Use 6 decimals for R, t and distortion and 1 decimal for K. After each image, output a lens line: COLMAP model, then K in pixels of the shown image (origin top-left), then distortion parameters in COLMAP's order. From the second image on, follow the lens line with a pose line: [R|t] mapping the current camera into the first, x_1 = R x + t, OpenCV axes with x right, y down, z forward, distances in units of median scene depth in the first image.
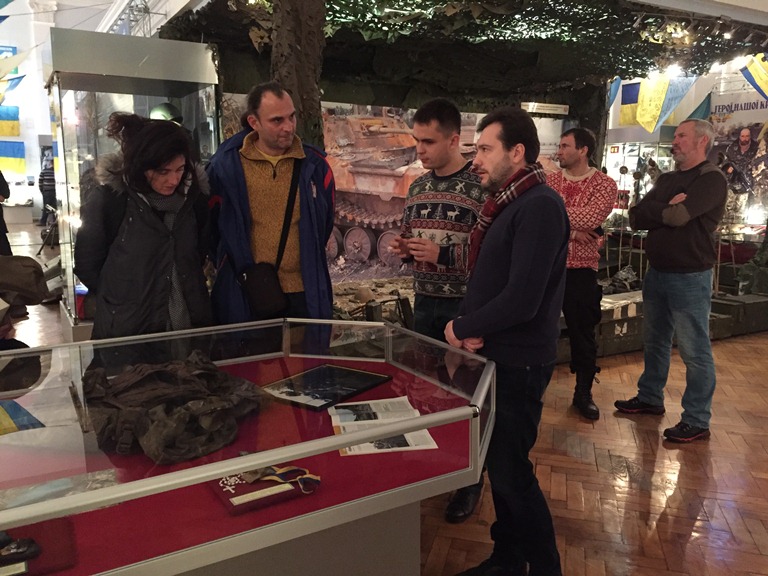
lens RADIAL K [[645.1, 0, 384.0], [0, 645.1, 288.0], [0, 0, 1]] dist [0.070675, -0.007053]
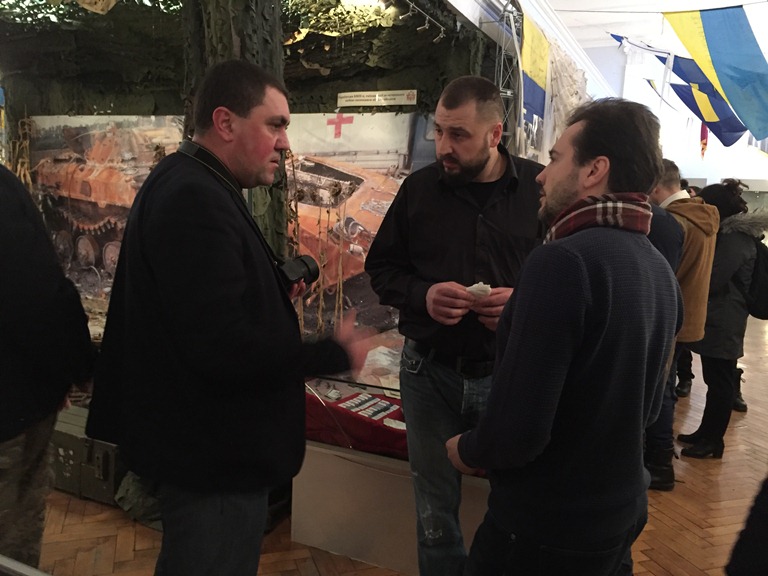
lens RADIAL K [[645.1, 0, 384.0], [0, 645.1, 288.0], [0, 0, 1]] dist [0.070675, -0.007053]
pose [[0.565552, 0.130867, -0.814263, 0.864368], [-0.167510, 0.984977, 0.041959, -0.123298], [0.807522, 0.112667, 0.578977, 0.690088]]
